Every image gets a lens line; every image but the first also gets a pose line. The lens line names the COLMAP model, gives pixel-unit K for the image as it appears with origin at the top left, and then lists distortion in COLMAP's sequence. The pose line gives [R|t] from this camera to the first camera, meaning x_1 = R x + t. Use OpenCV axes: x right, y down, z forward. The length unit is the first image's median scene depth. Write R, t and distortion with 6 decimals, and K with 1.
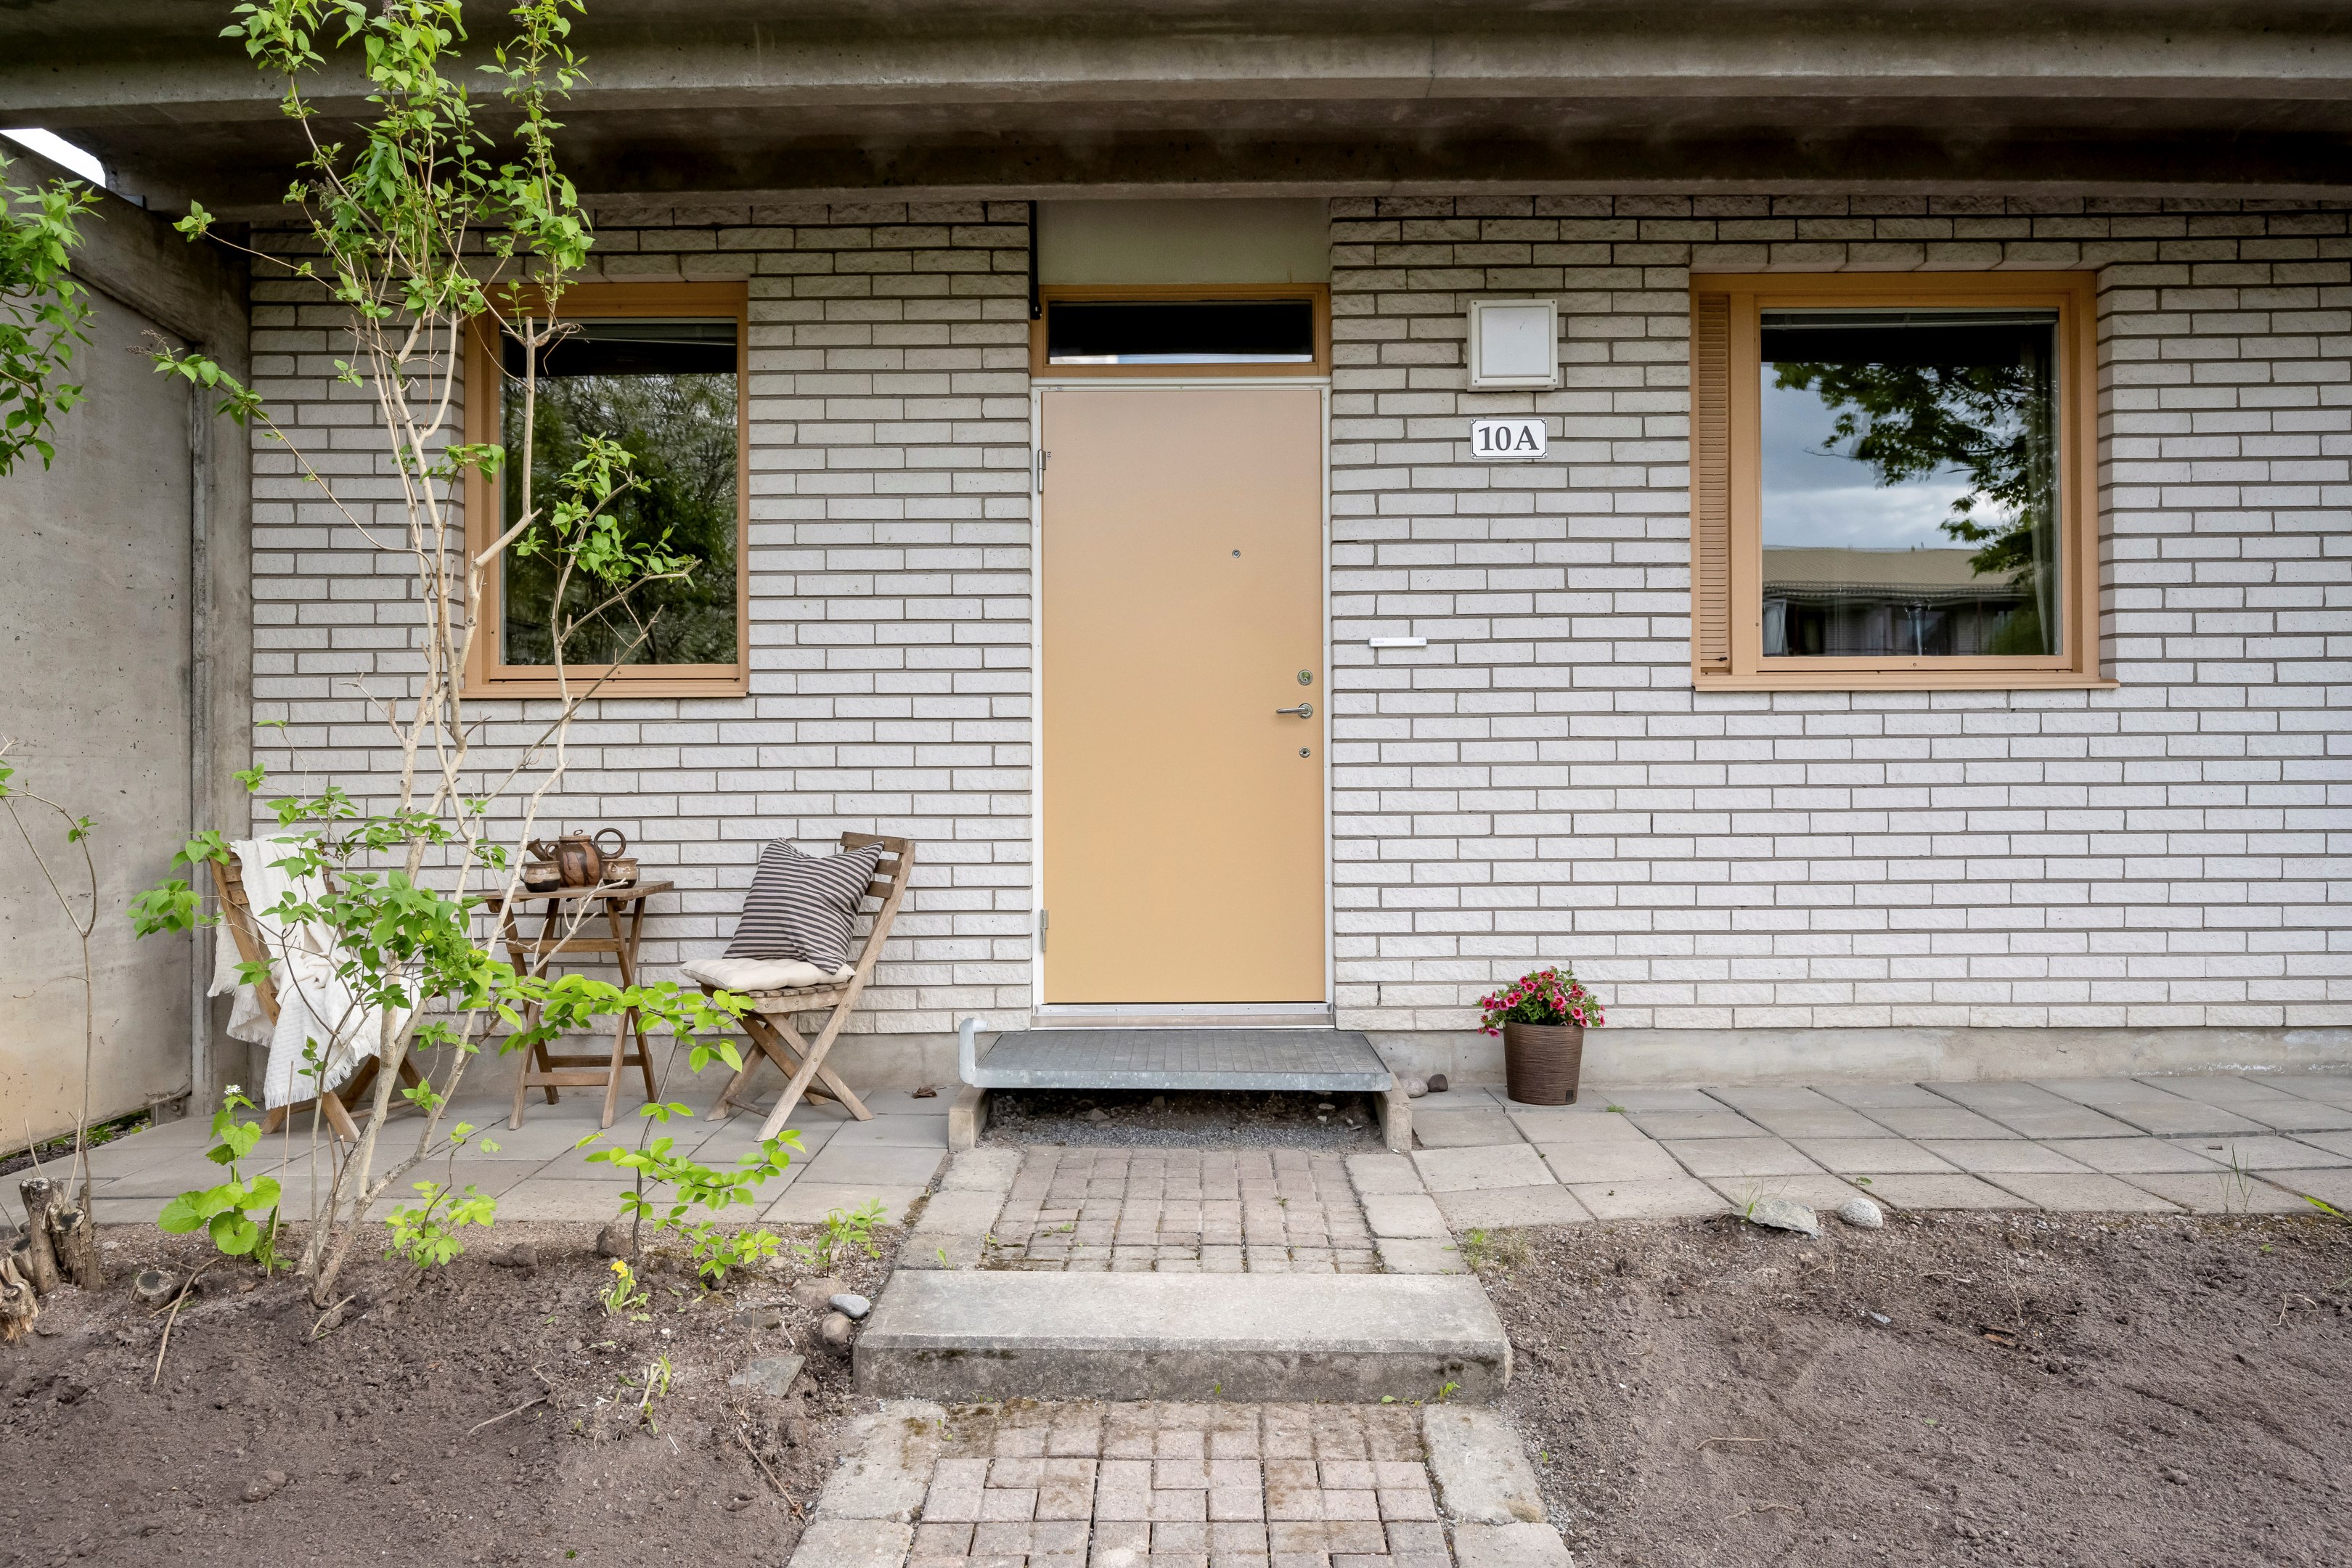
lens RADIAL K [[1661.7, 0, 1176.0], [0, 1661.7, 784.0], [0, 0, 1]] dist [0.015497, 0.003454]
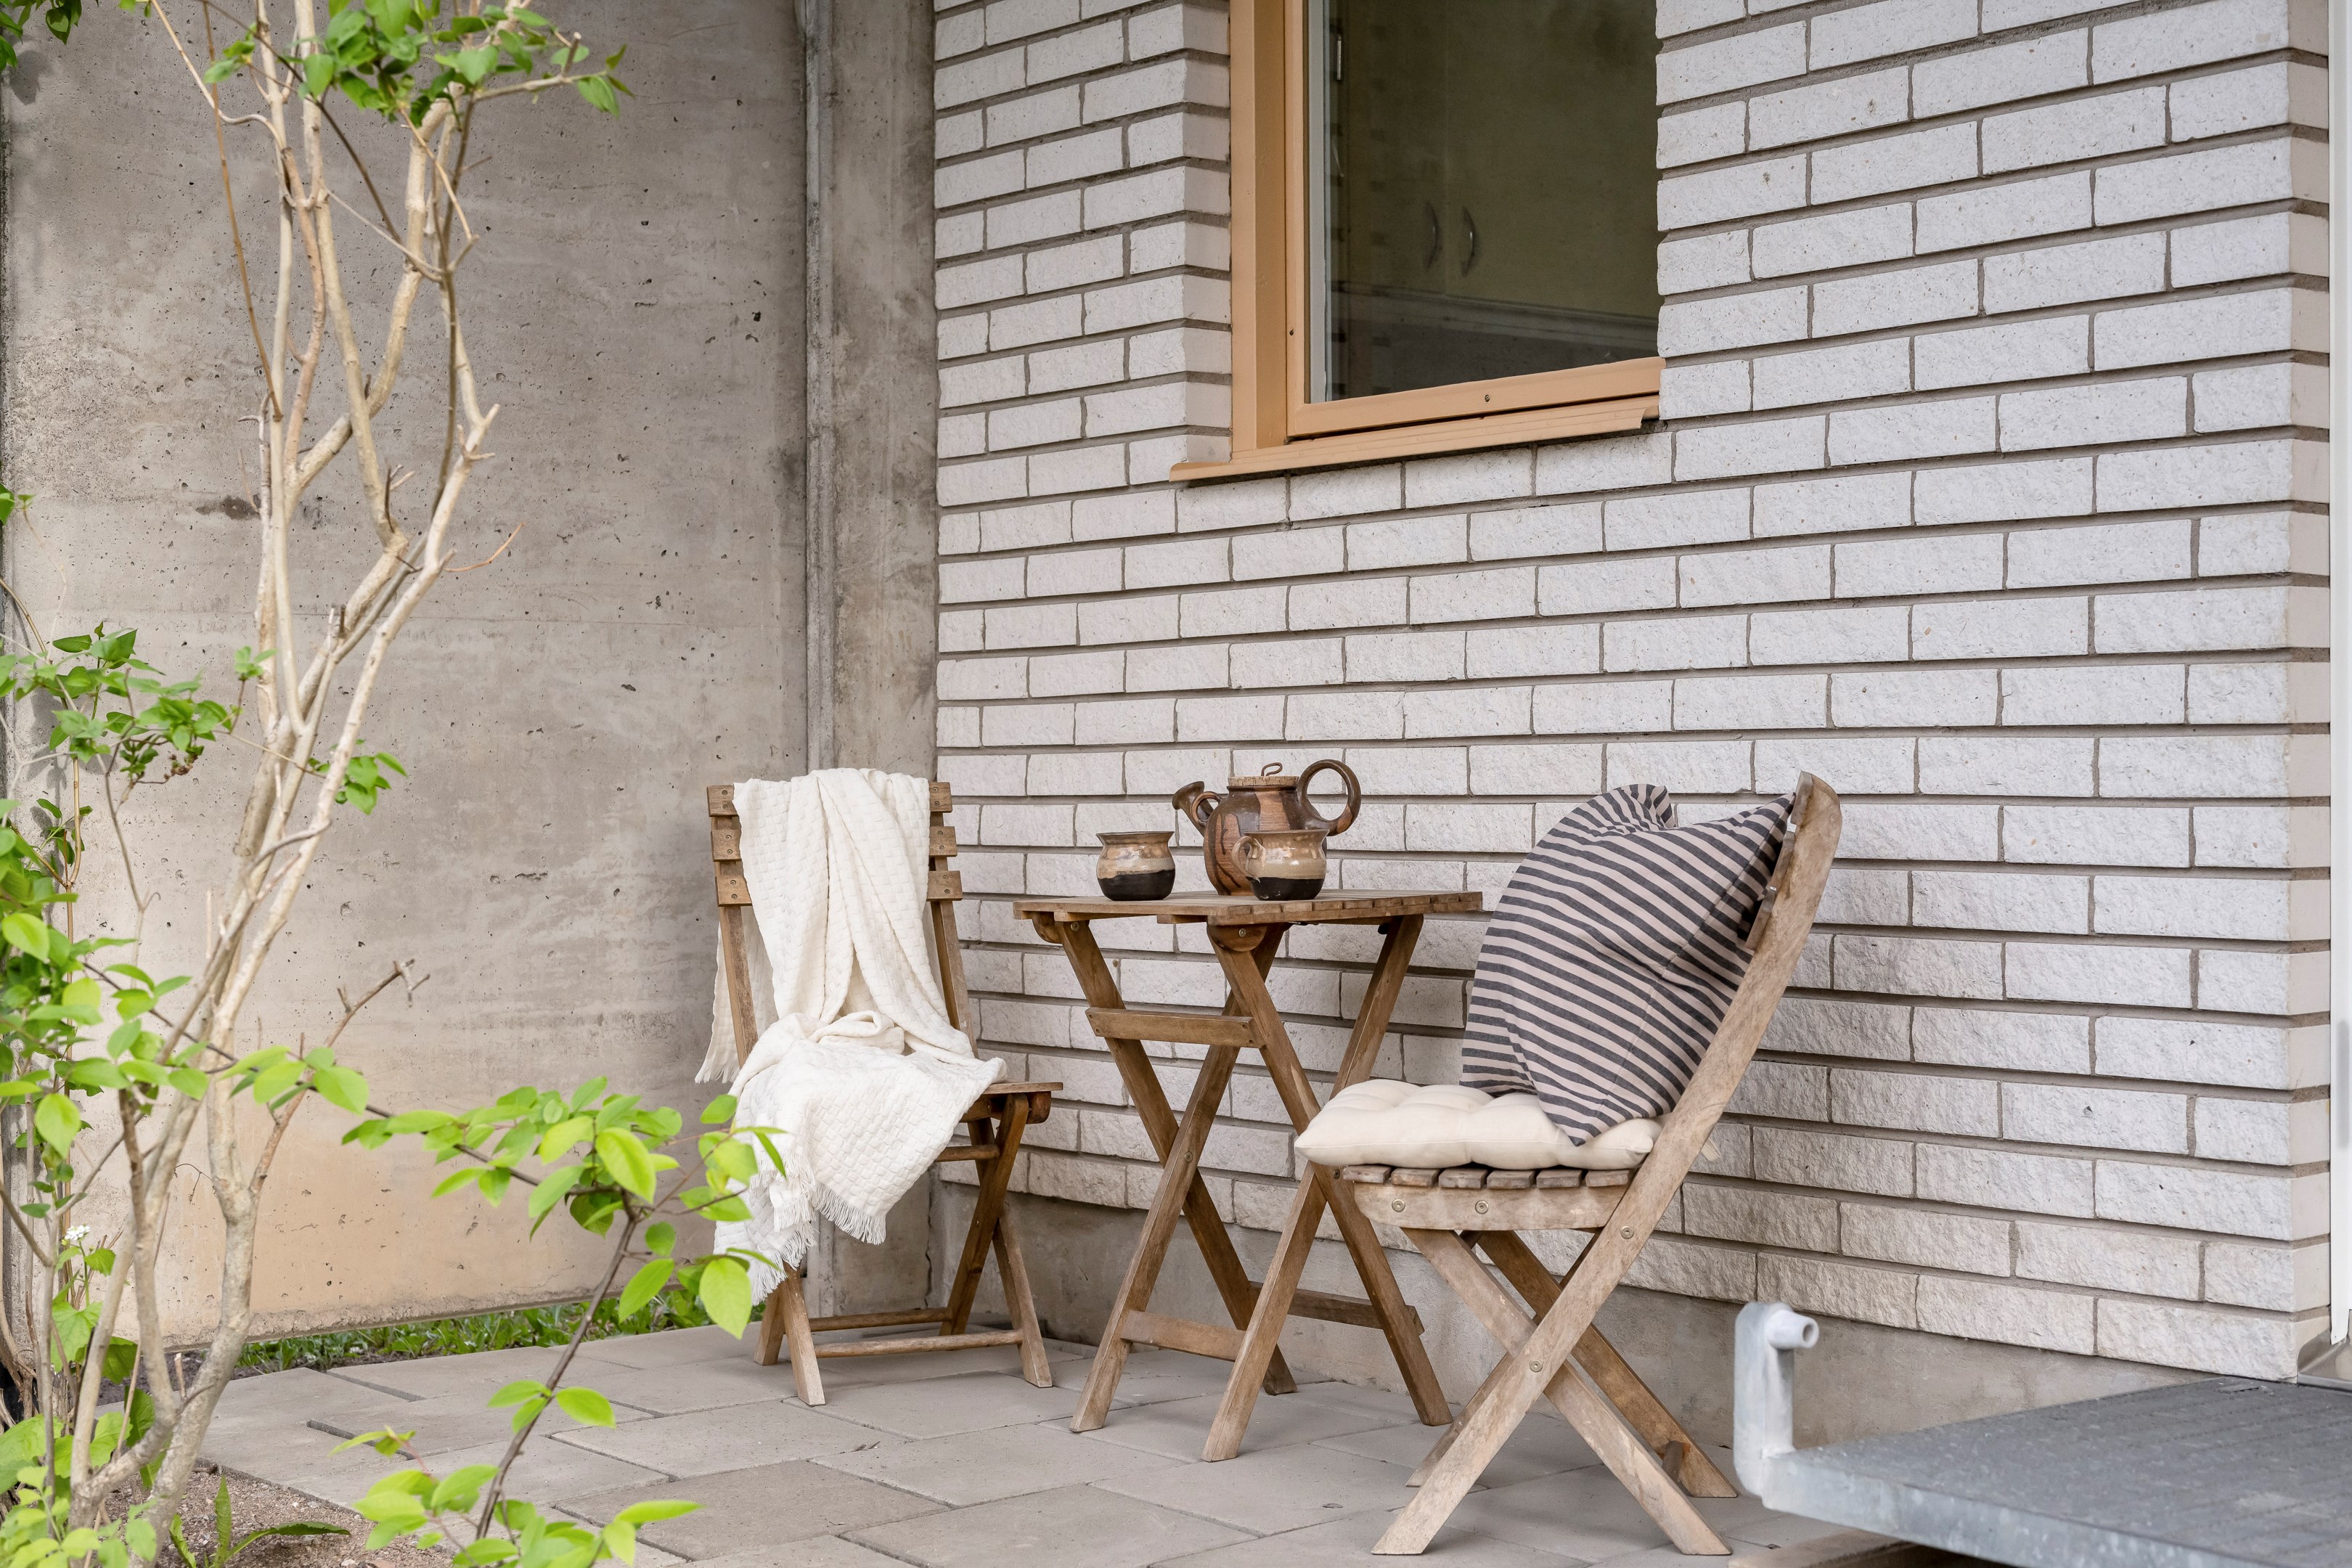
lens RADIAL K [[3466.8, 0, 1176.0], [0, 3466.8, 784.0], [0, 0, 1]] dist [0.026403, -0.022666]
pose [[0.619447, 0.003715, -0.785029, 0.313643], [0.000028, 0.999989, 0.004754, 0.027286], [0.785038, -0.002967, 0.619440, 0.405410]]
